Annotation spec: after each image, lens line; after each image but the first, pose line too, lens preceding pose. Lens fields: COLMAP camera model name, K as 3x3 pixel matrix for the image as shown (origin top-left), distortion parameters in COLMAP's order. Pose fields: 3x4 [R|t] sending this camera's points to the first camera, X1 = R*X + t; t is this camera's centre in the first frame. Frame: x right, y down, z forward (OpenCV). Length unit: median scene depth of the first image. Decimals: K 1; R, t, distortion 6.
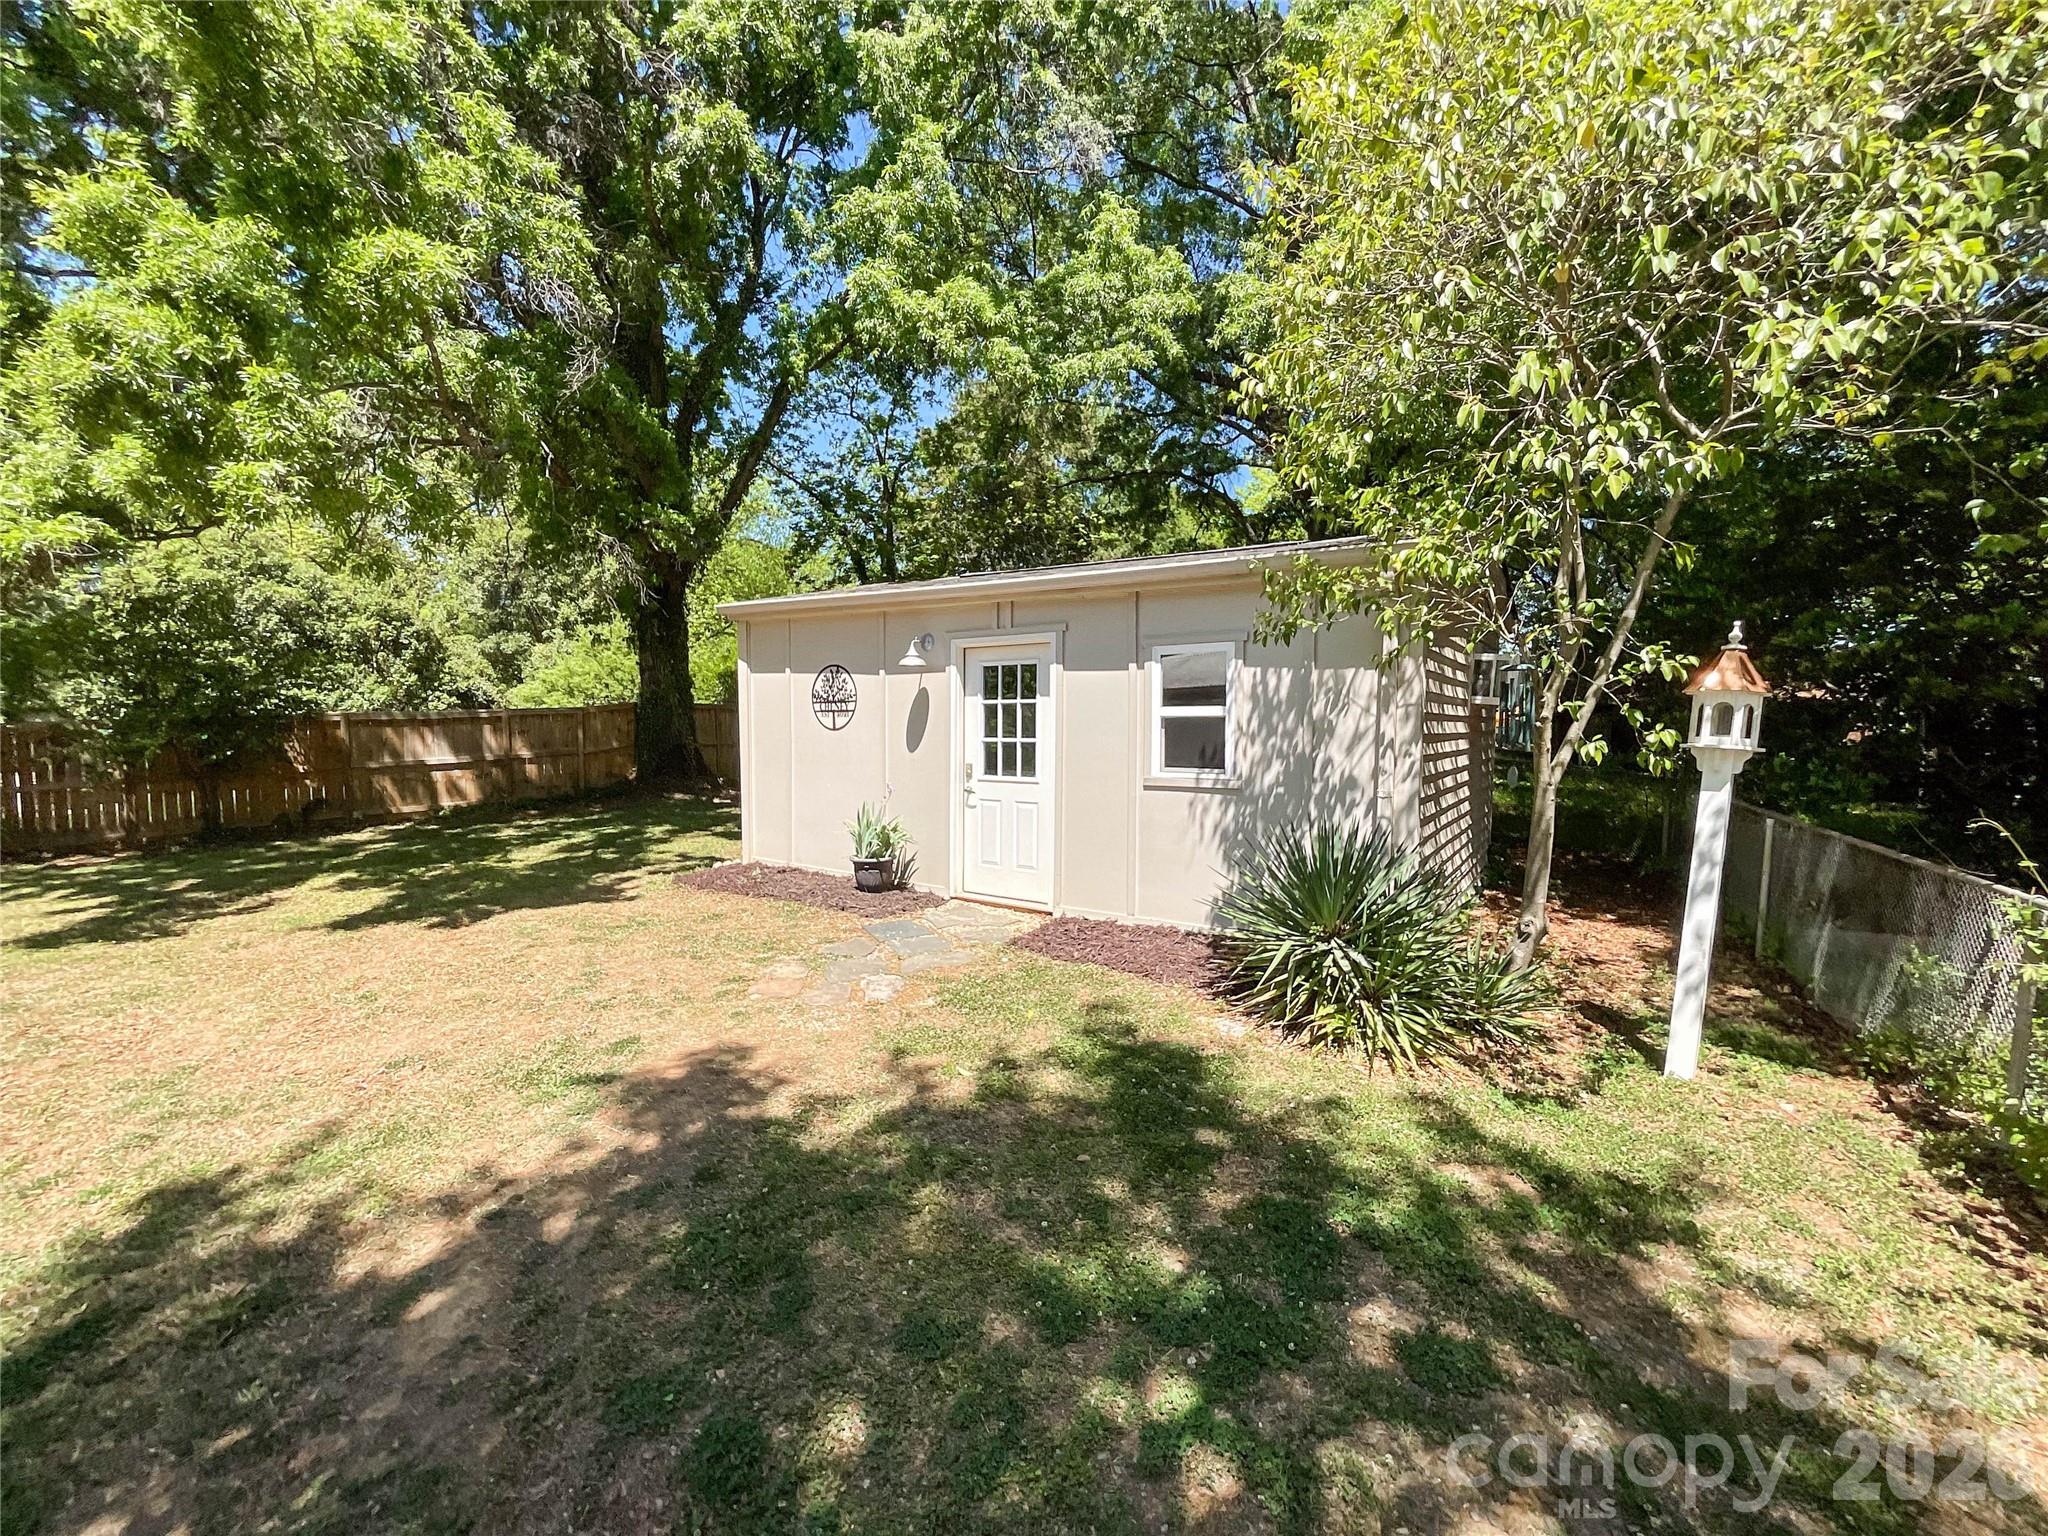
lens RADIAL K [[853.4, 0, 1043.5], [0, 853.4, 771.3], [0, 0, 1]] dist [0.011012, 0.000056]
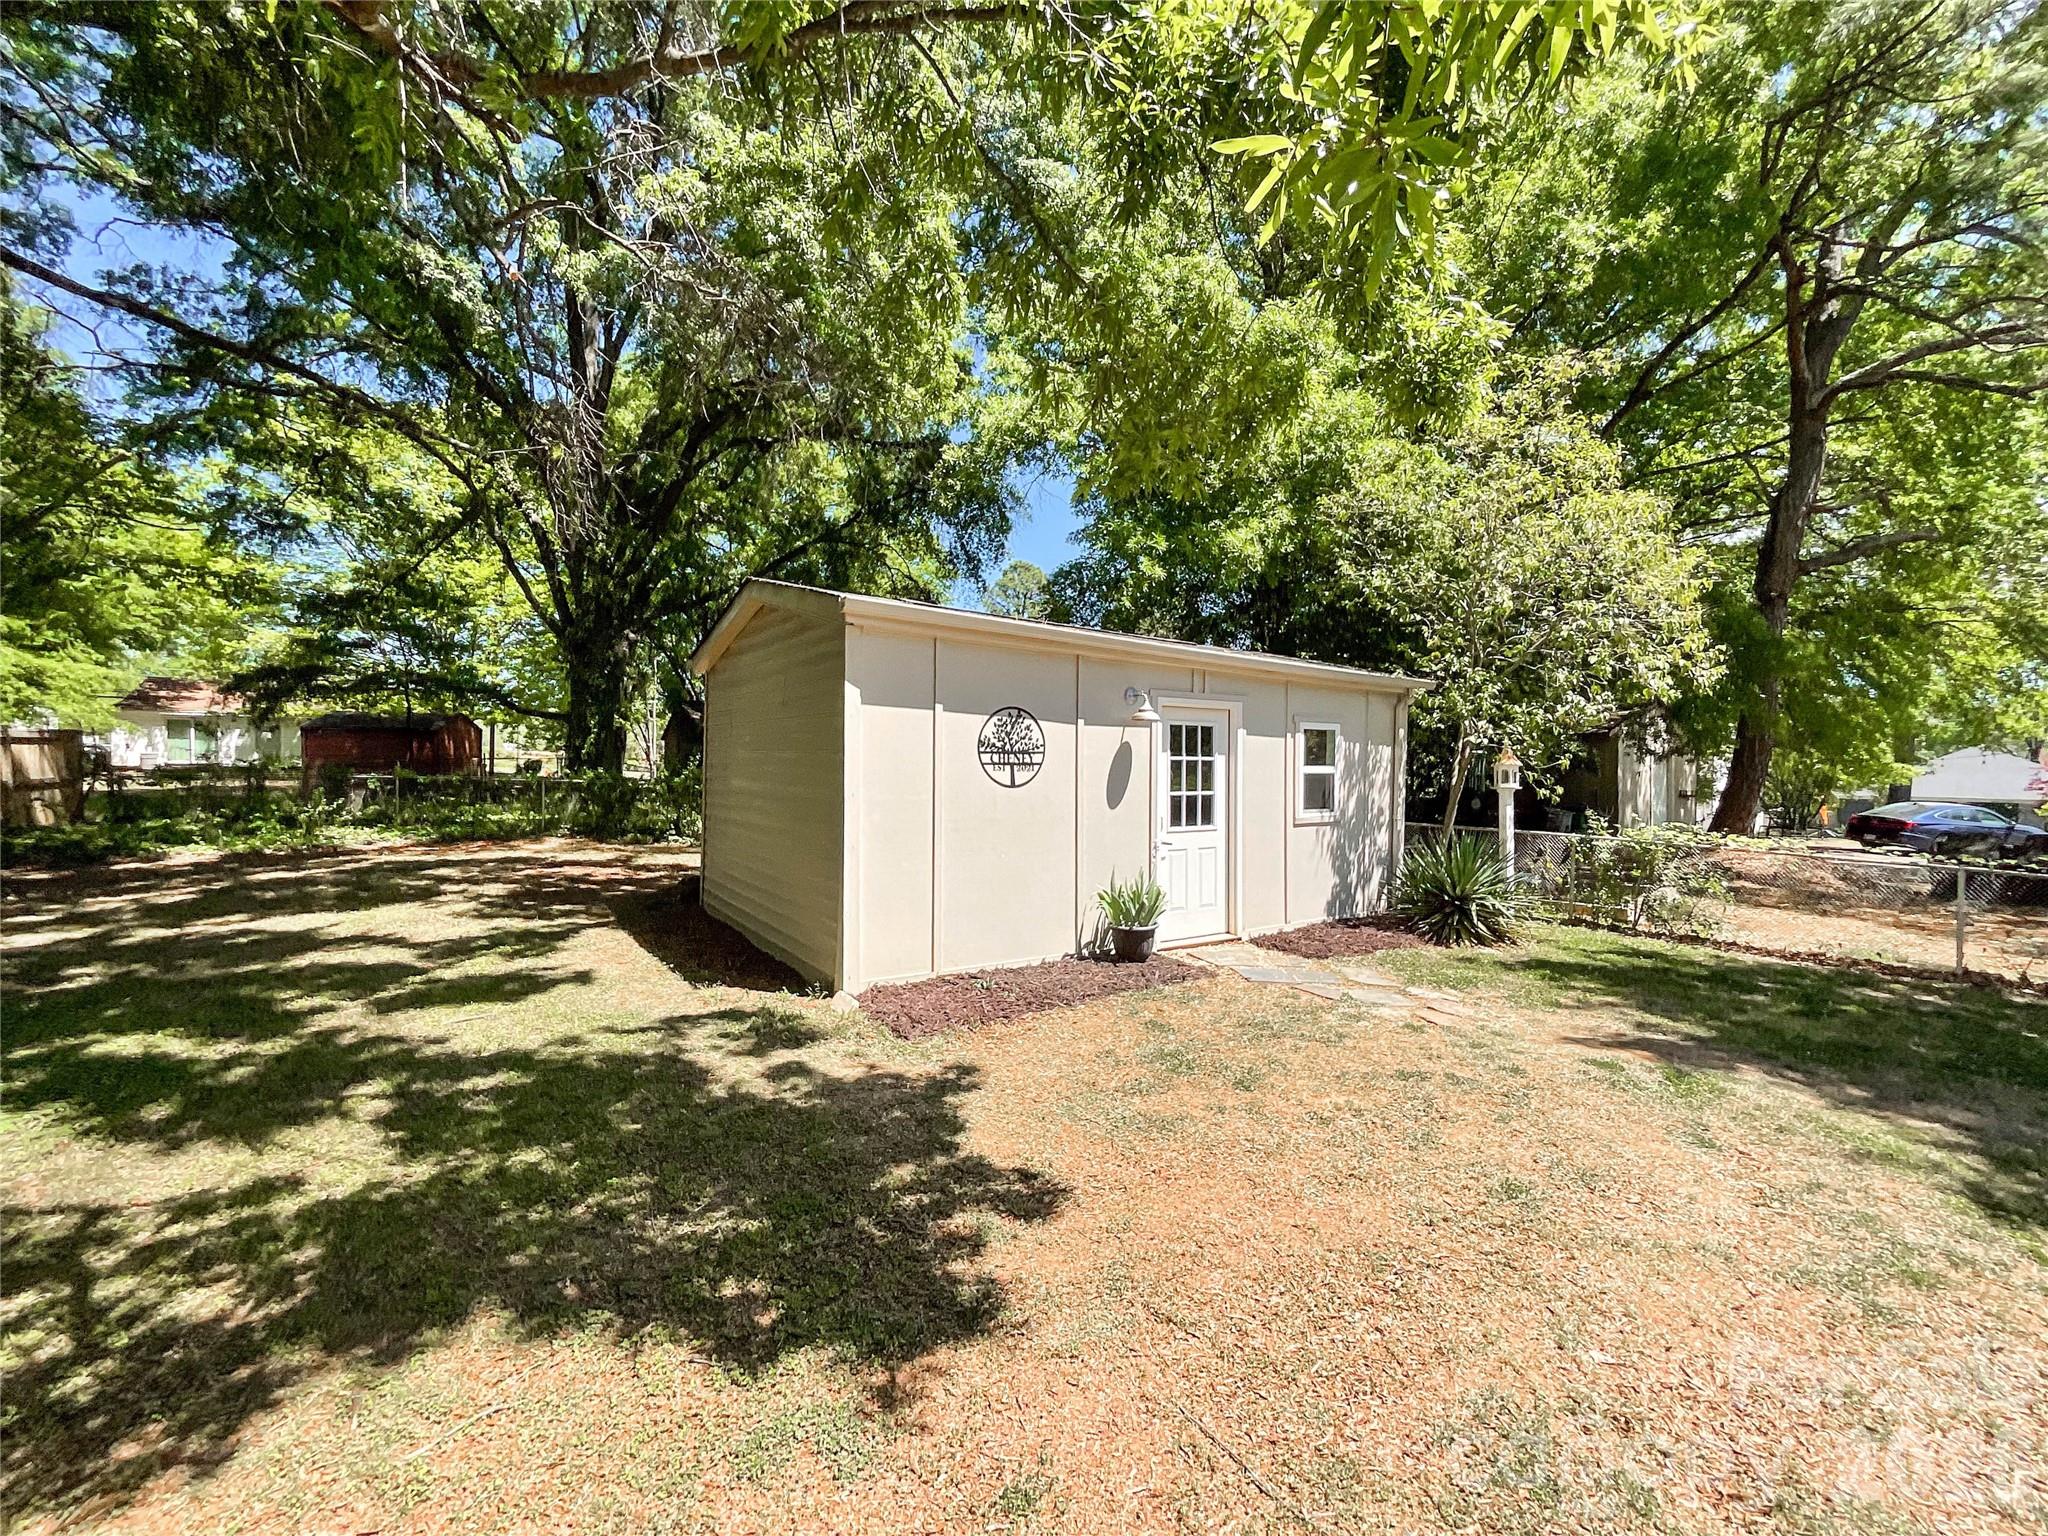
lens RADIAL K [[853.4, 0, 1043.5], [0, 853.4, 771.3], [0, 0, 1]] dist [0.011012, 0.000056]
pose [[0.358164, -0.006091, 0.933639, -1.136697], [0.040645, 0.999132, -0.009074, -0.062550], [-0.932774, 0.041198, 0.358101, 0.778156]]
